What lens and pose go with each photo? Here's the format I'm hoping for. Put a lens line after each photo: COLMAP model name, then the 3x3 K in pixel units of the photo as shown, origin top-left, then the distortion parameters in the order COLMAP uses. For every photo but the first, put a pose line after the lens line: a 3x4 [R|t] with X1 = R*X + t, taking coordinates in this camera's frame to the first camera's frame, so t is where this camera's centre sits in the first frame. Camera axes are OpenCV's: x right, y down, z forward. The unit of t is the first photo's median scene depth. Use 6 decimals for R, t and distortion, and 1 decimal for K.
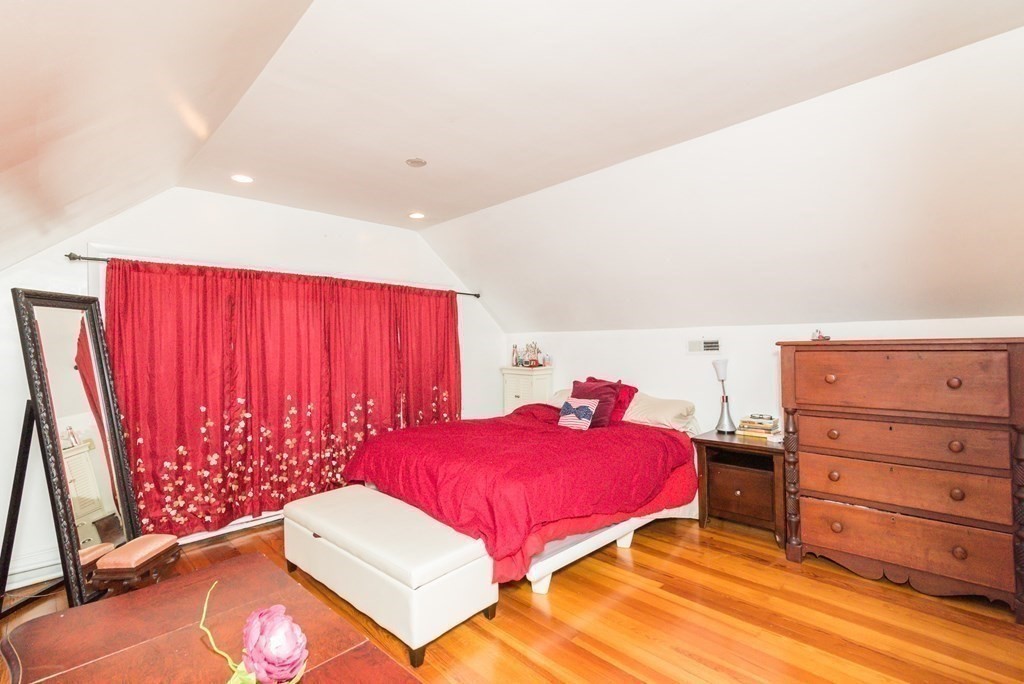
lens RADIAL K [[476.0, 0, 510.0], [0, 476.0, 340.5], [0, 0, 1]] dist [0.002001, 0.000122]
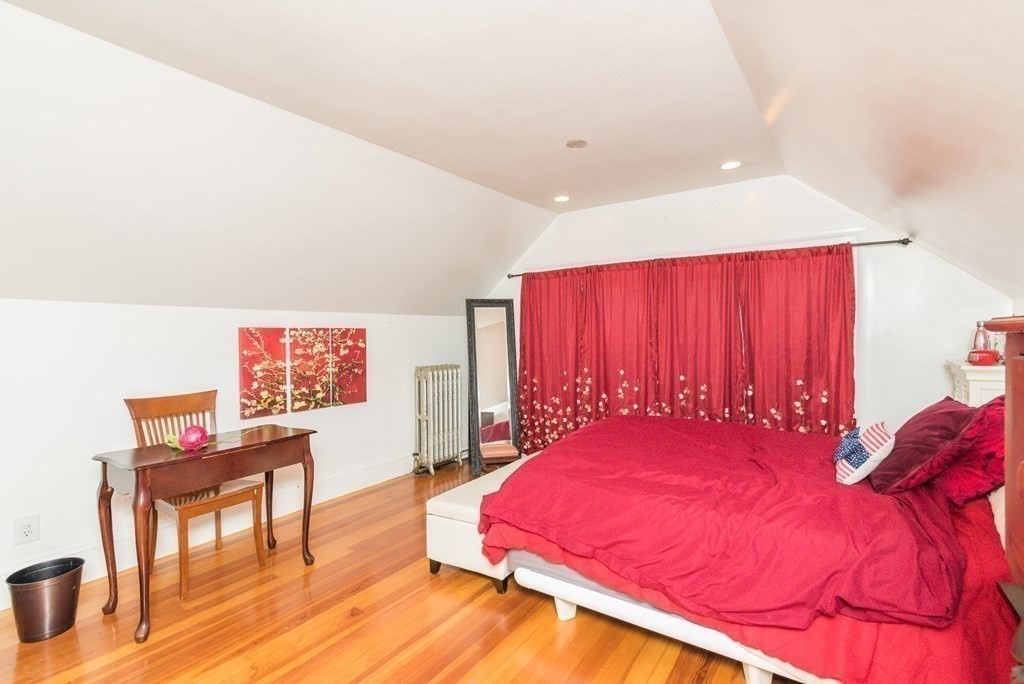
lens RADIAL K [[476.0, 0, 511.2], [0, 476.0, 344.1], [0, 0, 1]] dist [0.002001, 0.000122]
pose [[0.196935, 0.037907, -0.979684, 0.642713], [0.027013, 0.998663, 0.044071, -0.005208], [0.980044, -0.035143, 0.195647, 0.556377]]
